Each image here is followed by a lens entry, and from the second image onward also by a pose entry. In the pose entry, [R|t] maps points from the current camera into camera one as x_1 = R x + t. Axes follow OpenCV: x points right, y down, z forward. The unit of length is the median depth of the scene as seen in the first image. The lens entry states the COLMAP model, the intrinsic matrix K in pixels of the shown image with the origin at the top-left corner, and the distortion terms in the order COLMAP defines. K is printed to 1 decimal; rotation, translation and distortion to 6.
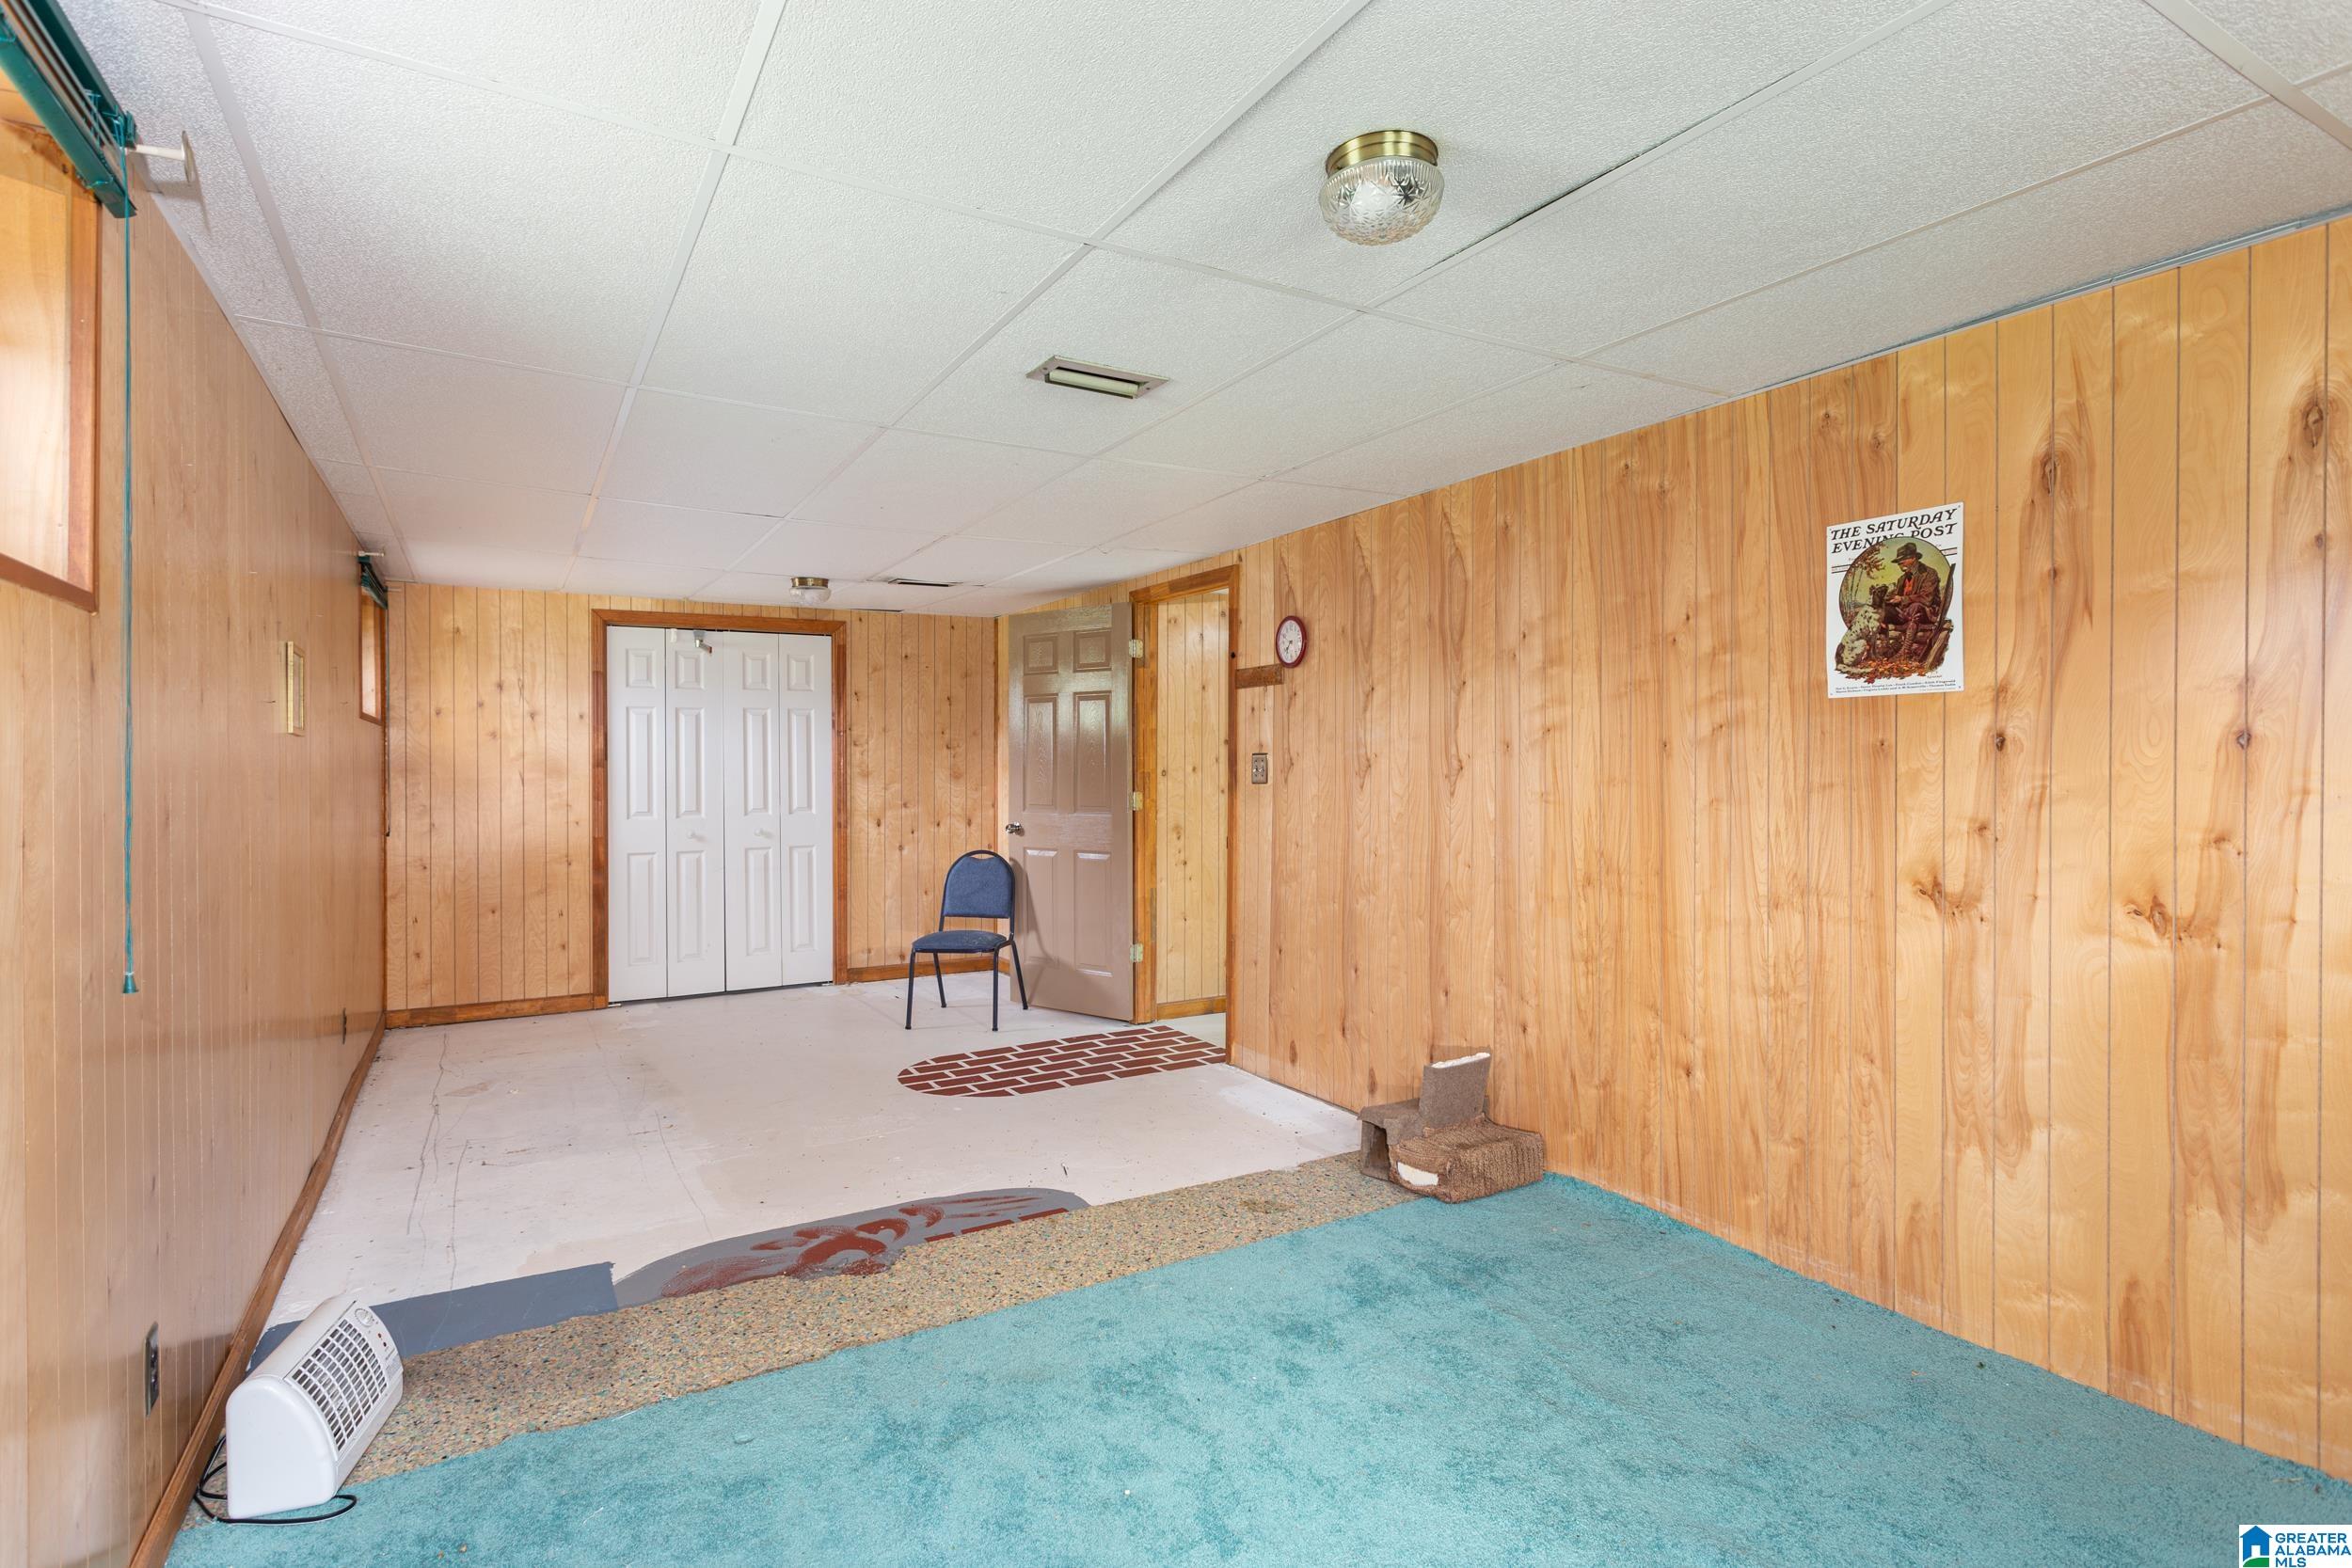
lens RADIAL K [[1172.9, 0, 1173.6], [0, 1172.9, 775.5], [0, 0, 1]] dist [-0.007855, 0.003144]
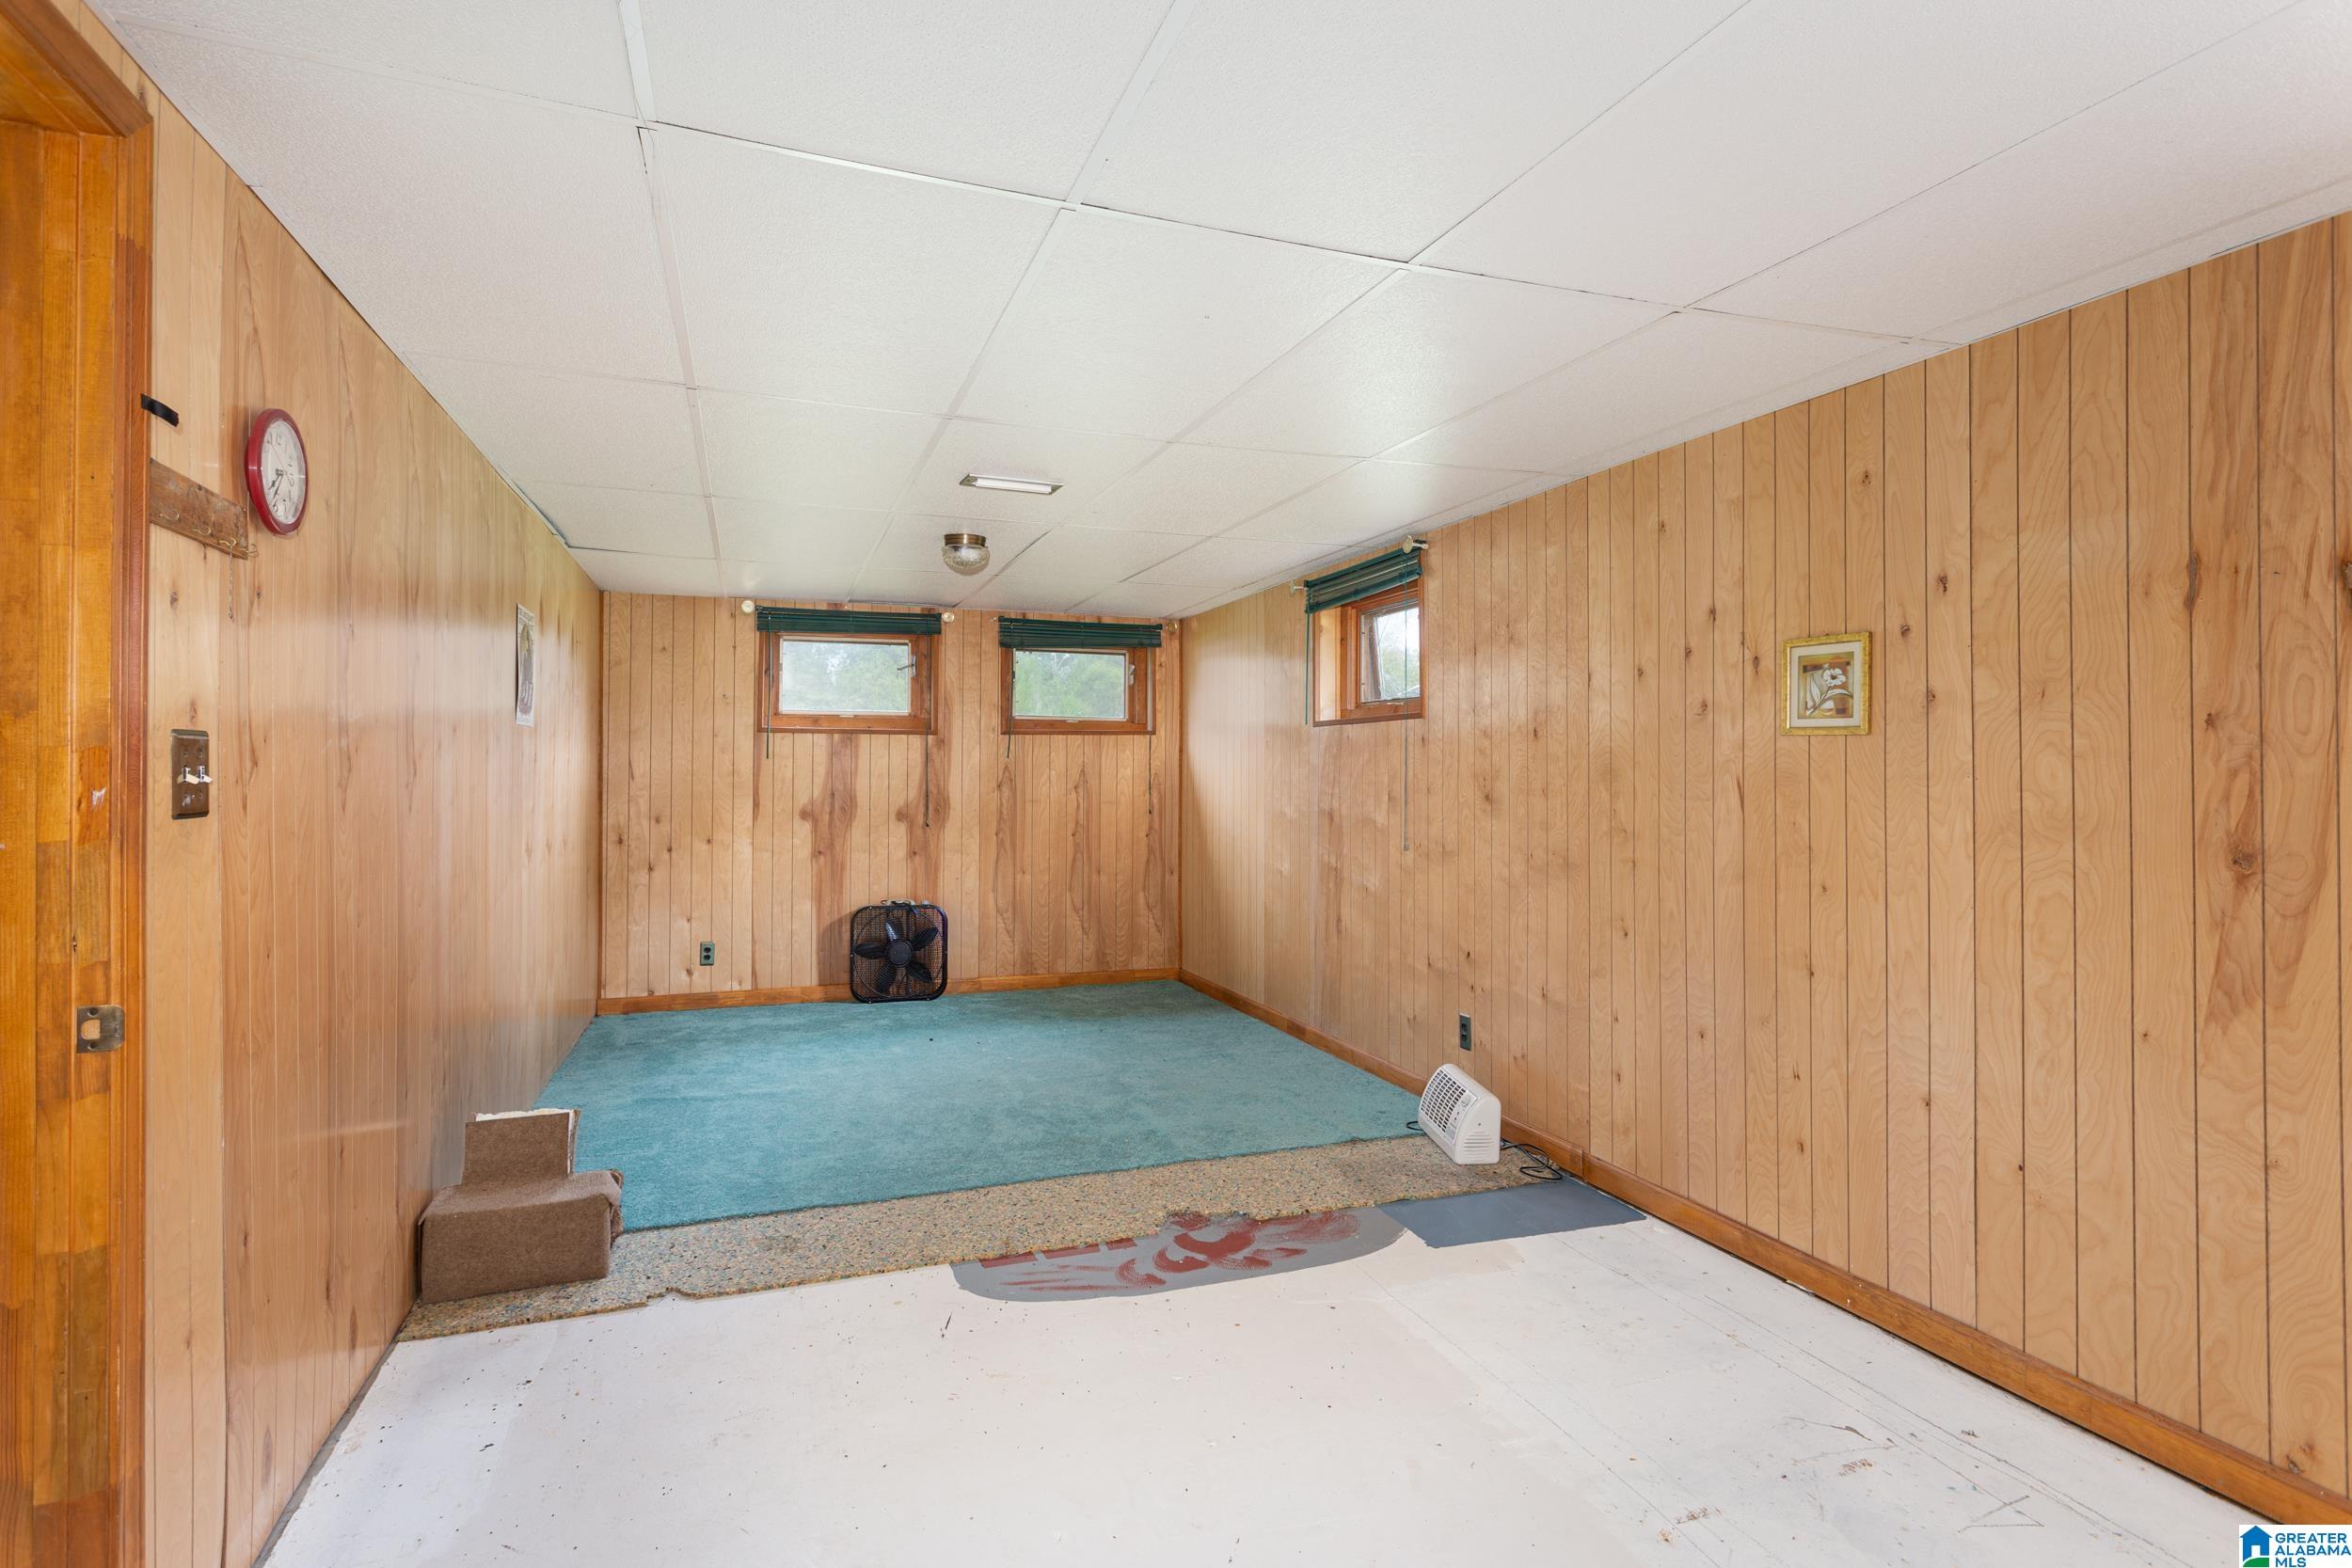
lens RADIAL K [[1172.9, 0, 1179.2], [0, 1172.9, 773.6], [0, 0, 1]] dist [-0.007855, 0.003144]
pose [[-0.984162, 0.001351, 0.177269, -0.419148], [0.002644, 0.999972, 0.007057, -0.012258], [-0.177254, 0.007413, -0.984137, 1.944907]]
